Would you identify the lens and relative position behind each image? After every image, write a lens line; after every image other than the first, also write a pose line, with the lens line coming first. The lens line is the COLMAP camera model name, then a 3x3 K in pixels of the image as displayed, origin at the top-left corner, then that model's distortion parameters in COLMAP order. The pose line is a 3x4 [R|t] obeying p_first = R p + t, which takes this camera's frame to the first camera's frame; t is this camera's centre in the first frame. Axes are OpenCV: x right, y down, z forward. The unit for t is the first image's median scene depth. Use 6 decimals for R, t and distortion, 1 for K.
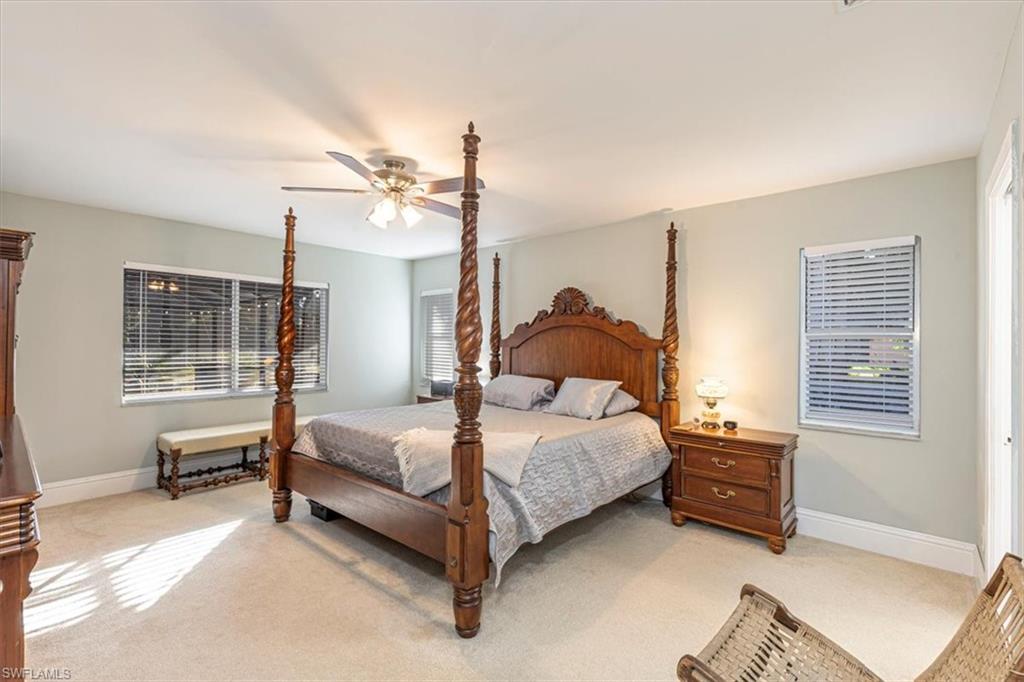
lens RADIAL K [[457.4, 0, 514.9], [0, 457.4, 340.5], [0, 0, 1]] dist [0.014398, -0.000202]
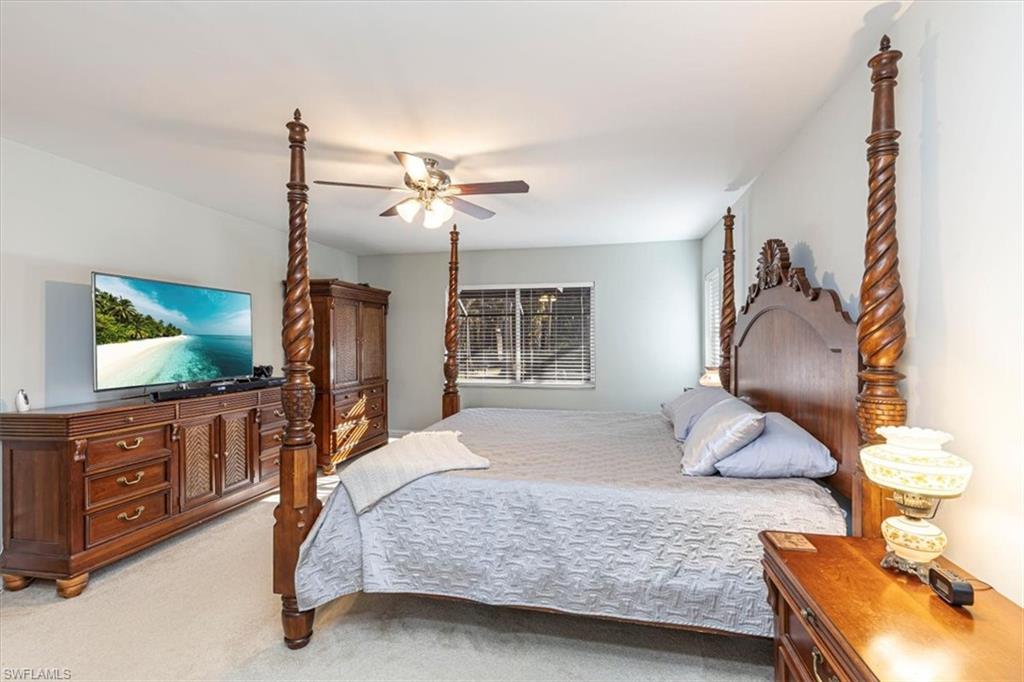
lens RADIAL K [[457.4, 0, 513.6], [0, 457.4, 342.8], [0, 0, 1]] dist [0.014398, -0.000202]
pose [[0.494901, -0.006231, -0.868927, 0.509882], [0.013147, 0.999914, 0.000318, 0.007821], [0.868850, -0.011581, 0.494940, 0.490516]]
